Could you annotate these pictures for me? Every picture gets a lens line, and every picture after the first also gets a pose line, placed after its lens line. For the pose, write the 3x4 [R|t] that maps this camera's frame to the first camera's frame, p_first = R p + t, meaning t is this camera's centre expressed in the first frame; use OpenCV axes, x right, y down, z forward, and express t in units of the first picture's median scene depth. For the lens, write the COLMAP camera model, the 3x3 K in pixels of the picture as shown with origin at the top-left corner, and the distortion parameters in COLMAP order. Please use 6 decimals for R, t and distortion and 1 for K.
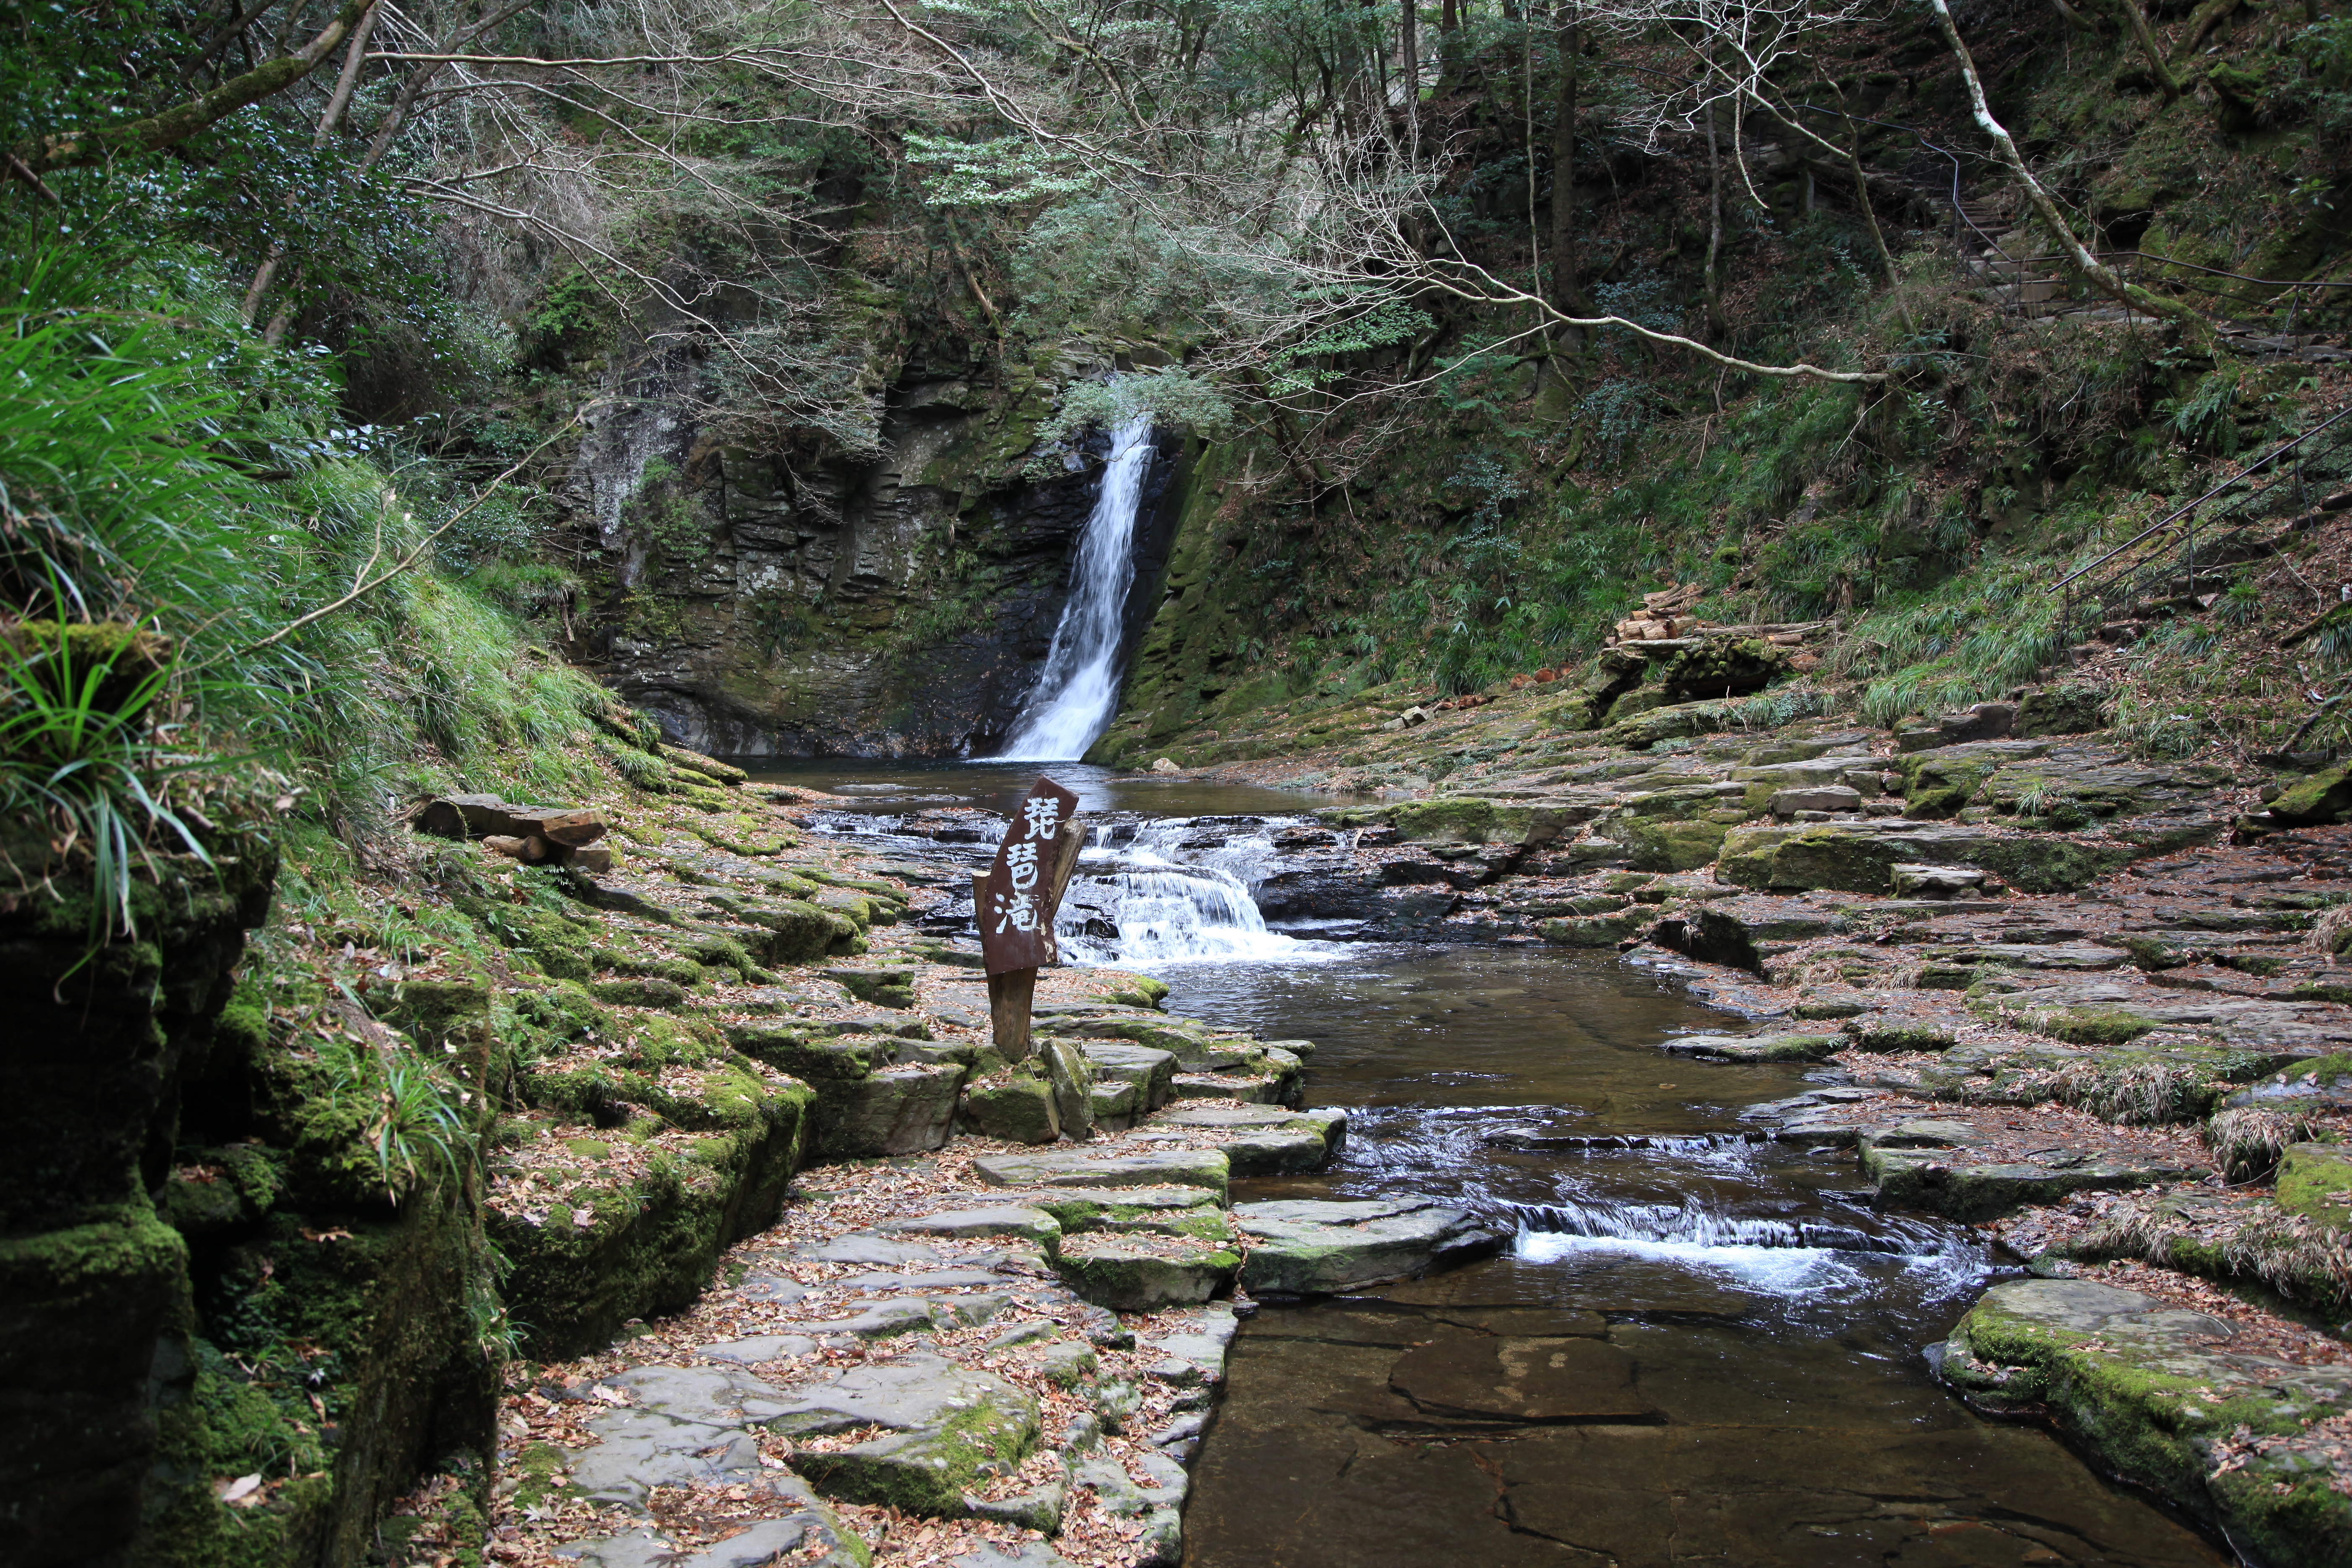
lens RADIAL K [[2127.3, 0, 1176.0], [0, 2127.3, 784.0], [0, 0, 1]] dist [-0.012774, -0.003741]
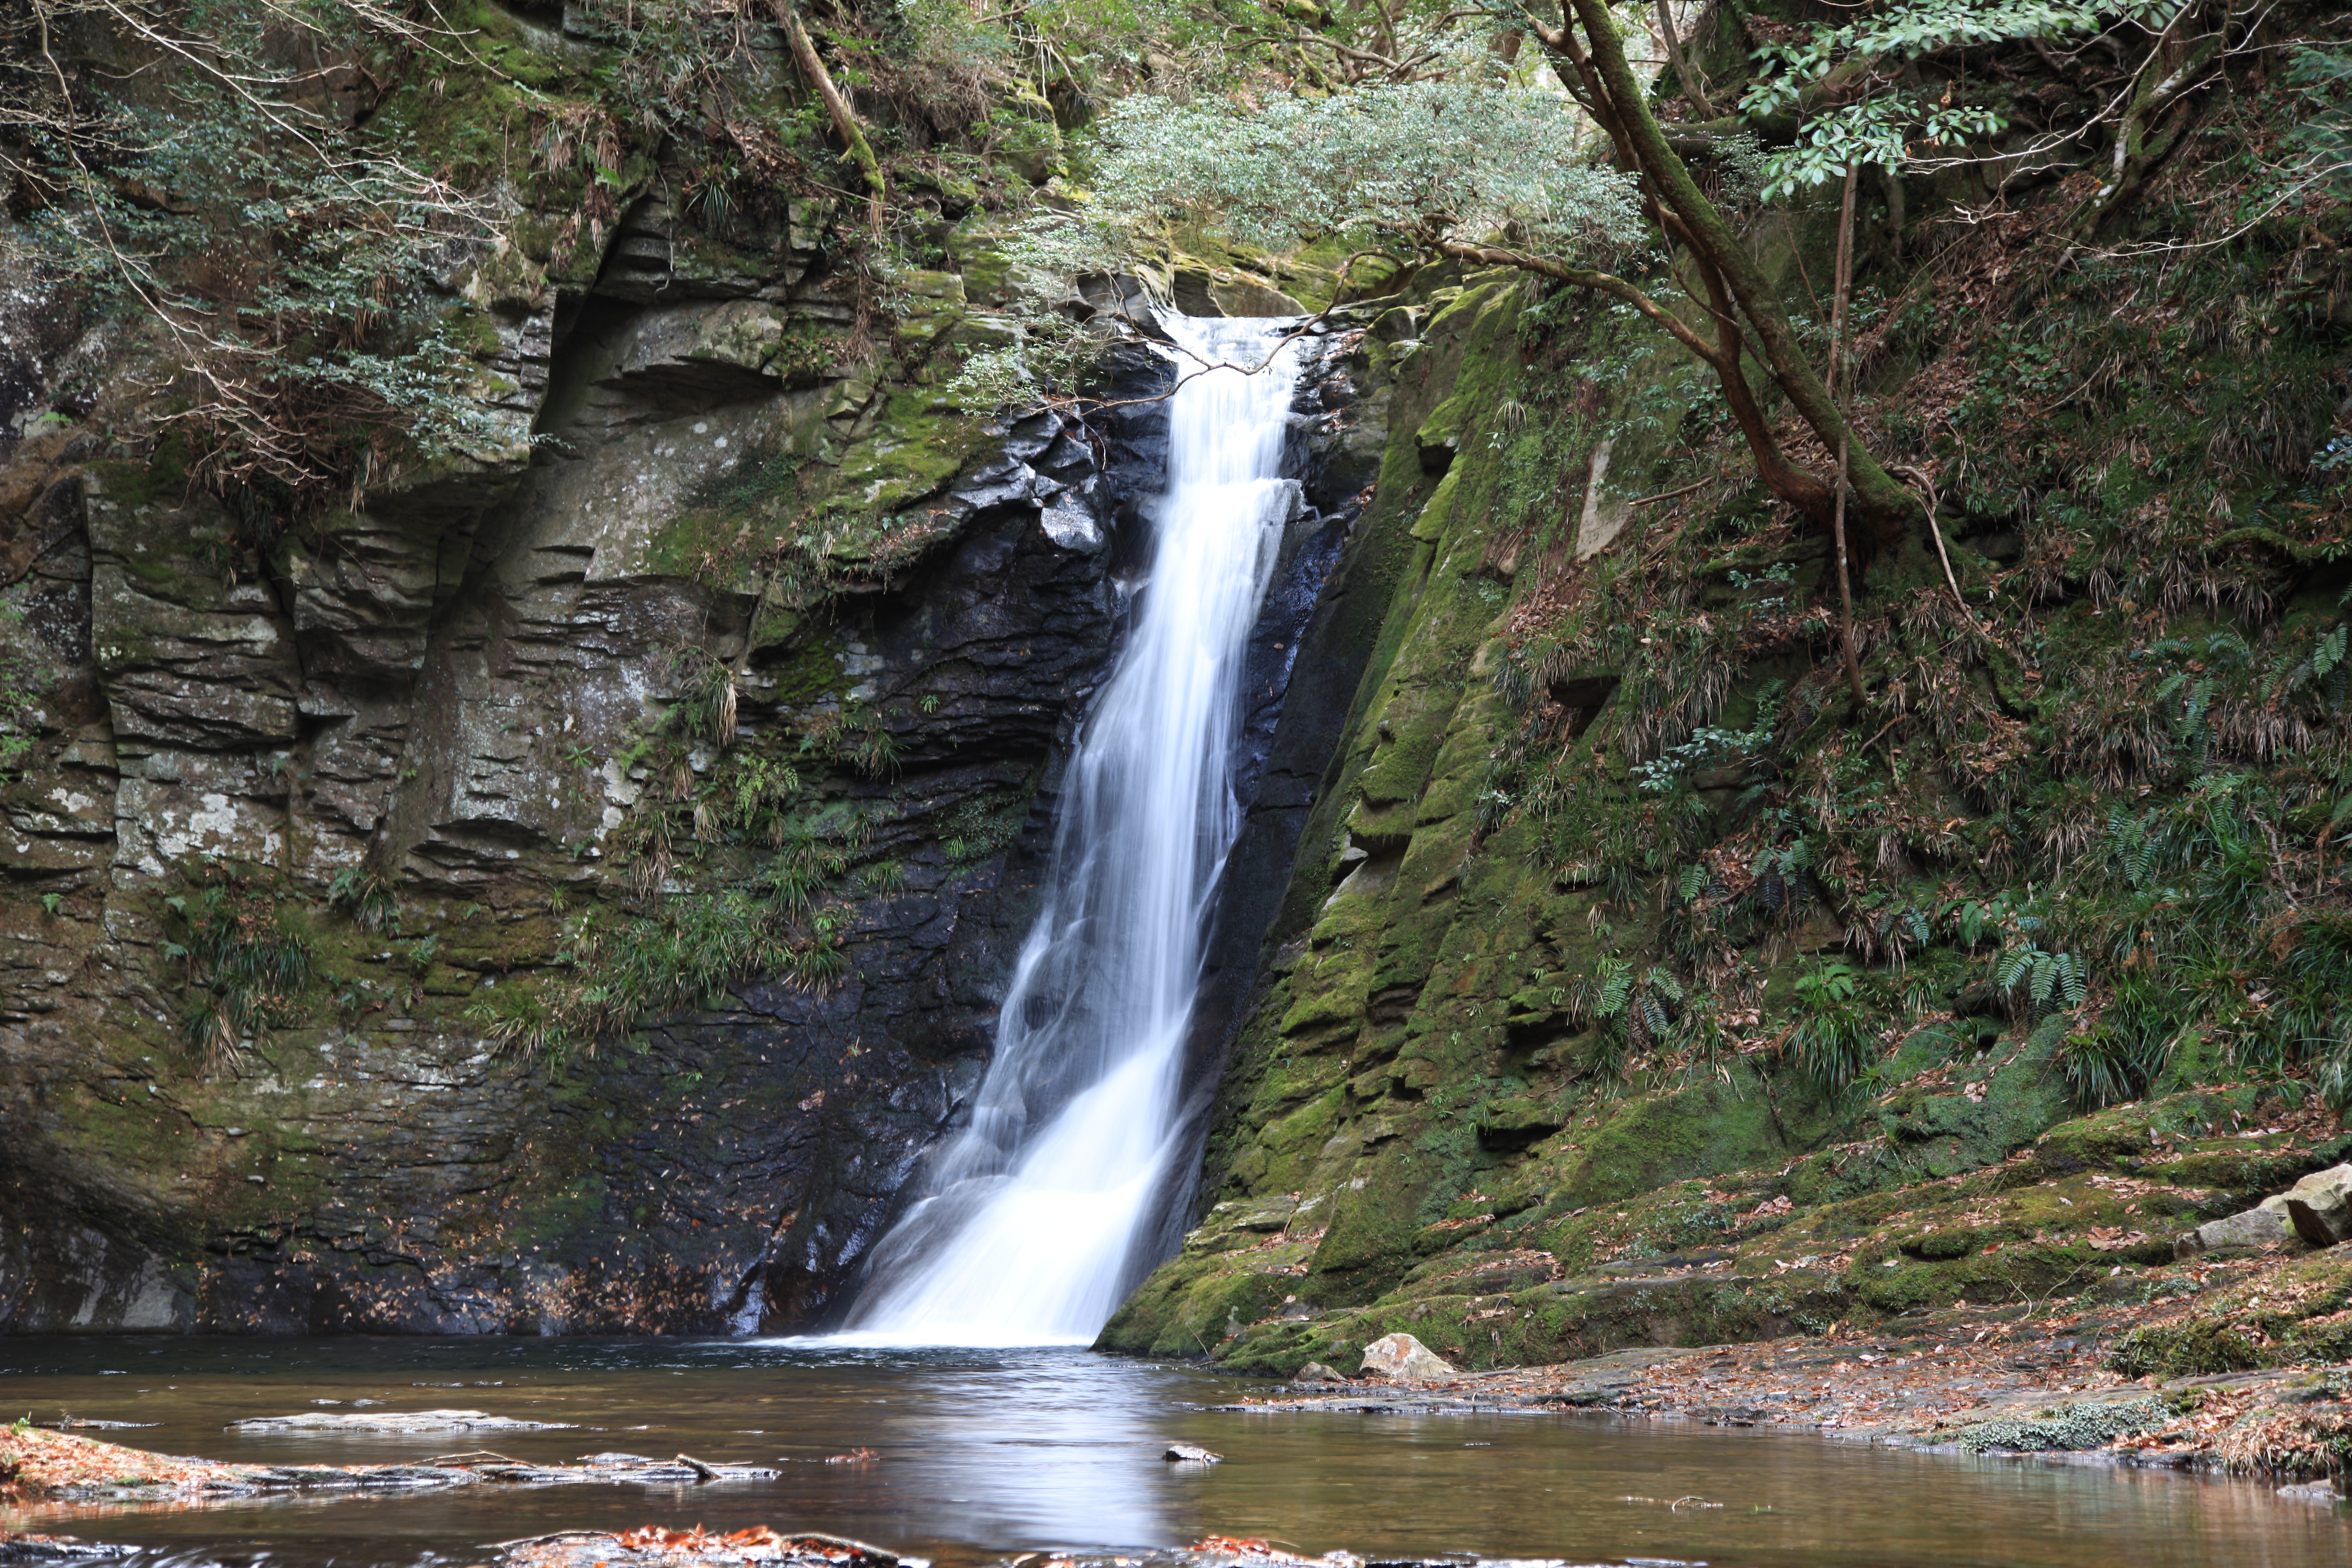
lens RADIAL K [[4224.2, 0, 1176.0], [0, 4224.2, 784.0], [0, 0, 1]] dist [0.280948, -0.021459]
pose [[0.999911, 0.013351, -0.000821, -0.028881], [-0.013327, 0.988979, -0.147457, 0.000067], [-0.001156, 0.147455, 0.989068, 0.291303]]
